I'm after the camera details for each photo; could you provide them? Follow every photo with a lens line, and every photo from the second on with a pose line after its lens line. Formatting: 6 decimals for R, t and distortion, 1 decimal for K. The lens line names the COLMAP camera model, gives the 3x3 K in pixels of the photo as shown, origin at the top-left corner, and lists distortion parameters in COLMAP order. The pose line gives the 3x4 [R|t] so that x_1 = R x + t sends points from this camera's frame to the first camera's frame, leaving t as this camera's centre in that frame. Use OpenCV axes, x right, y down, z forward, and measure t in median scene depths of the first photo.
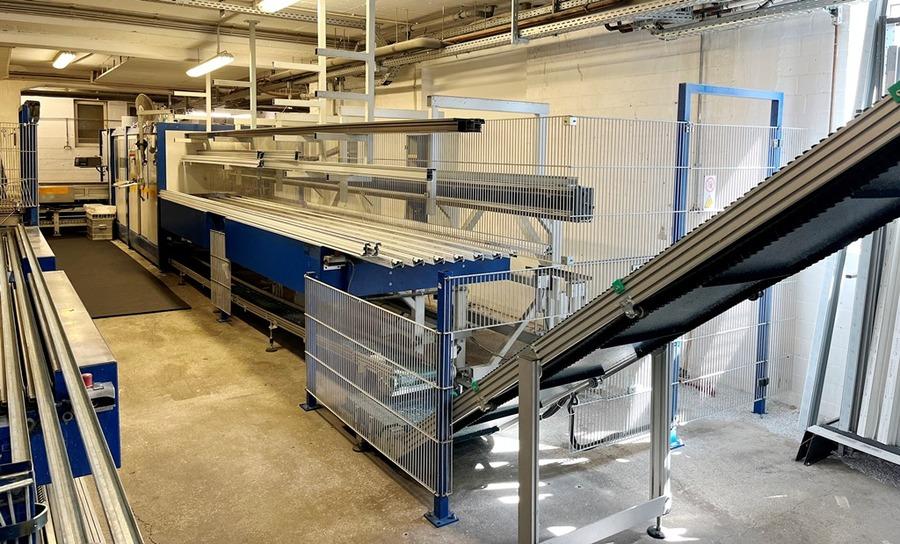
lens RADIAL K [[677.8, 0, 450.4], [0, 677.8, 208.4], [0, 0, 1]] dist [0.029217, -0.001973]
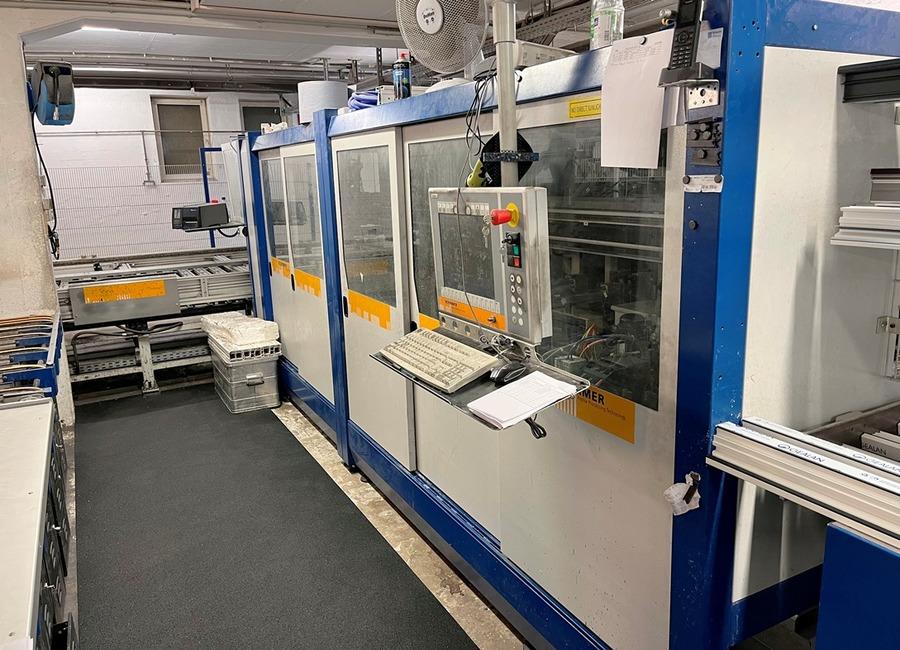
lens RADIAL K [[679.1, 0, 450.0], [0, 679.1, 325.0], [0, 0, 1]] dist [0.005291, -0.002515]
pose [[0.994303, -0.028154, -0.102802, -0.480138], [0.042619, 0.989042, 0.141347, -0.078379], [0.097696, -0.144923, 0.984608, 0.845149]]
